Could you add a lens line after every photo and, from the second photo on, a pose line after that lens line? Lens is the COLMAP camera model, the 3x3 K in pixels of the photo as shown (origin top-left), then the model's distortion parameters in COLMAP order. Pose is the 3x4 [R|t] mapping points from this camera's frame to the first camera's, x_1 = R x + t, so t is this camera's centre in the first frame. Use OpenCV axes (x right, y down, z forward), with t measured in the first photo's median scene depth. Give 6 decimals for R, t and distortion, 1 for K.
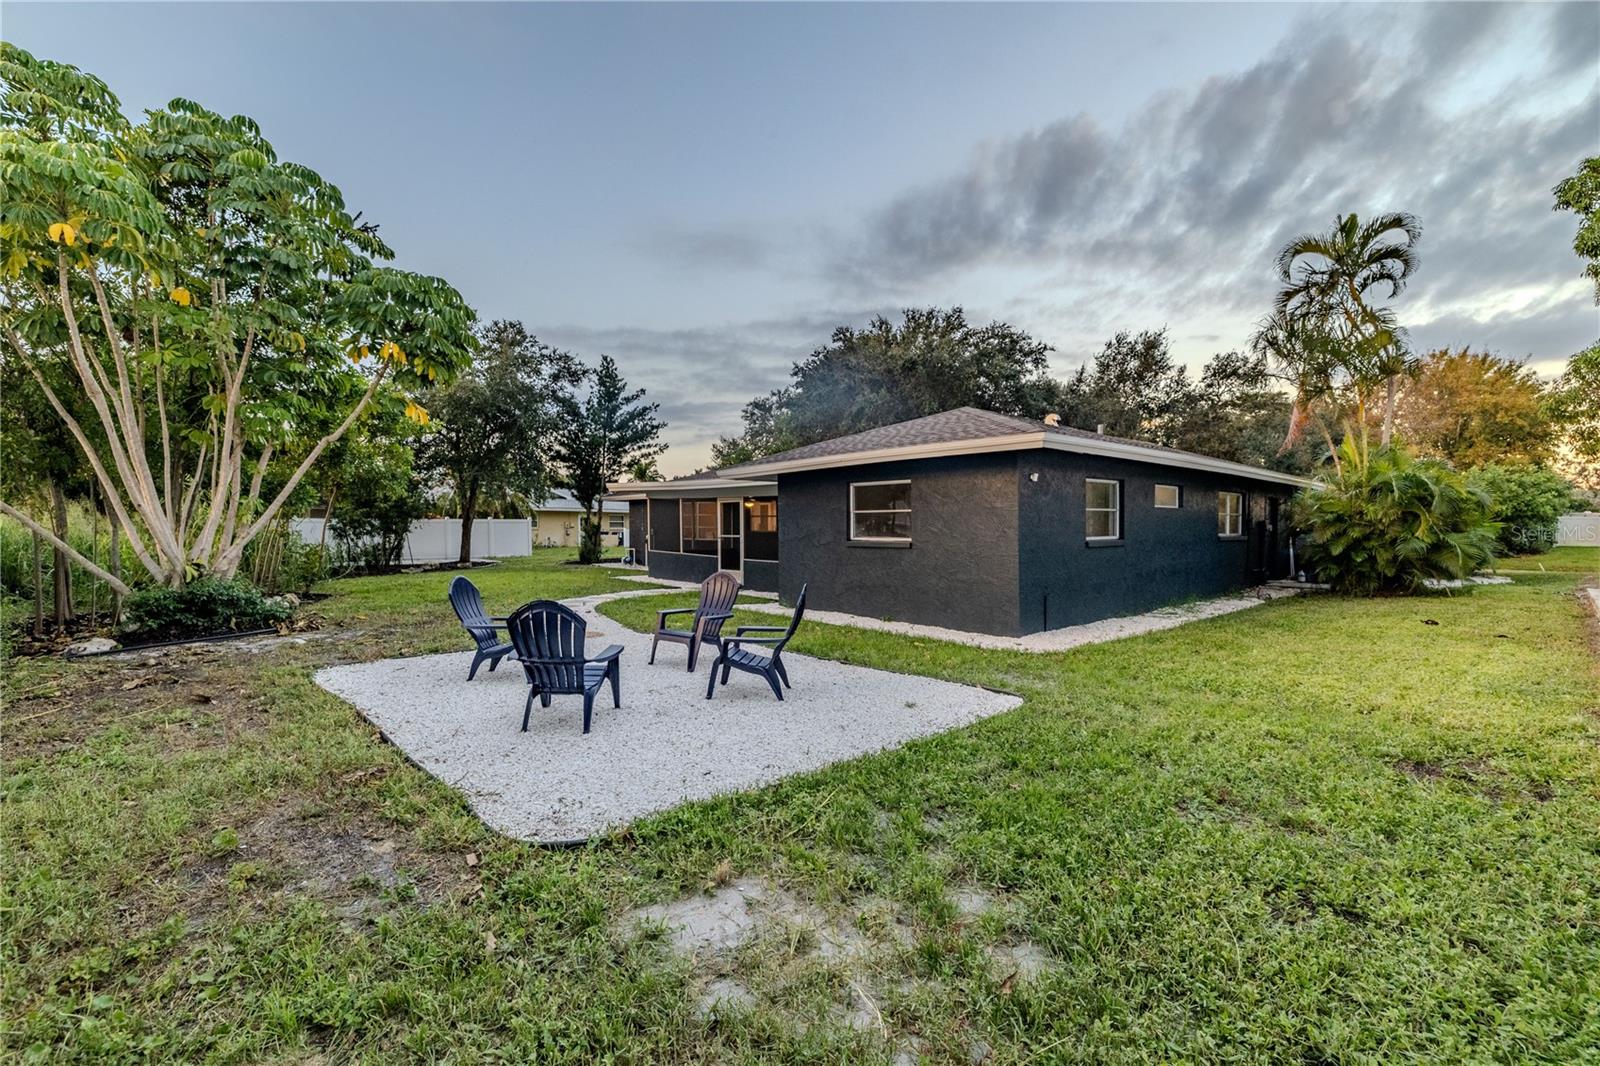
lens RADIAL K [[672.4, 0, 800.0], [0, 672.4, 533.0], [0, 0, 1]] dist [-0.000336, 0.000195]
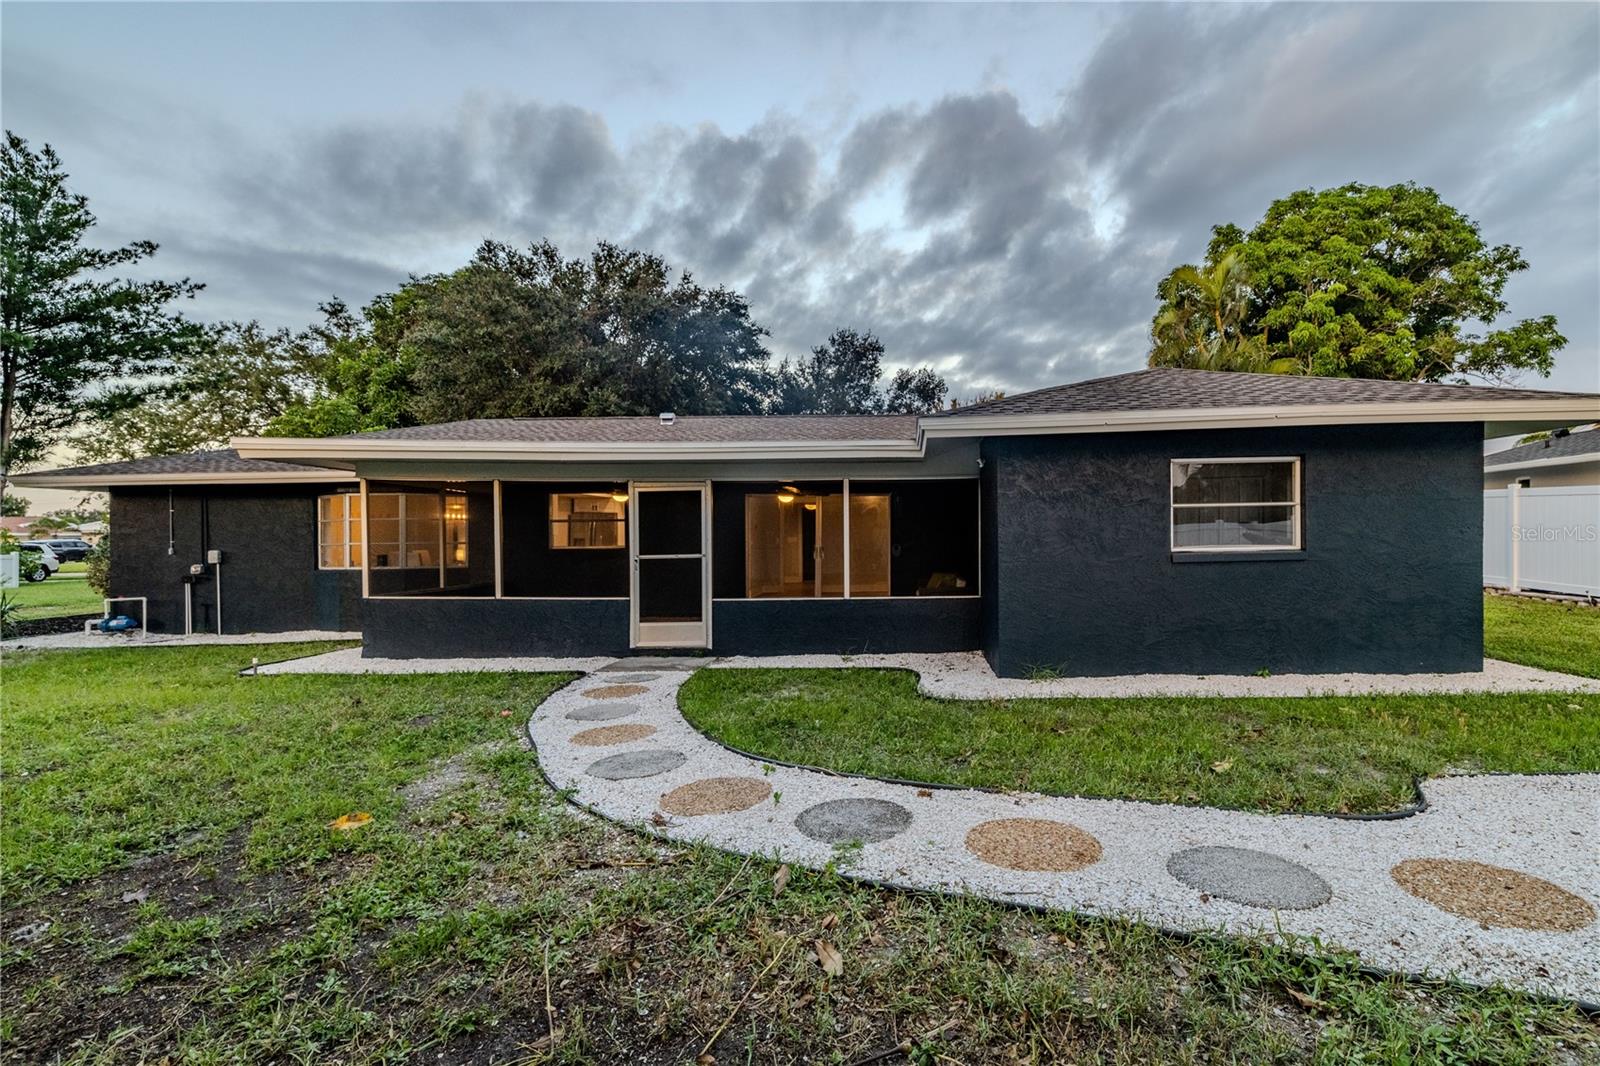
lens RADIAL K [[659.0, 0, 800.8], [0, 659.0, 550.8], [0, 0, 1]] dist [0.000634, 0.000255]
pose [[0.701264, -0.031109, 0.712222, -0.093579], [0.021252, 0.999516, 0.022732, -0.002213], [-0.712584, -0.000805, 0.701586, 0.140018]]
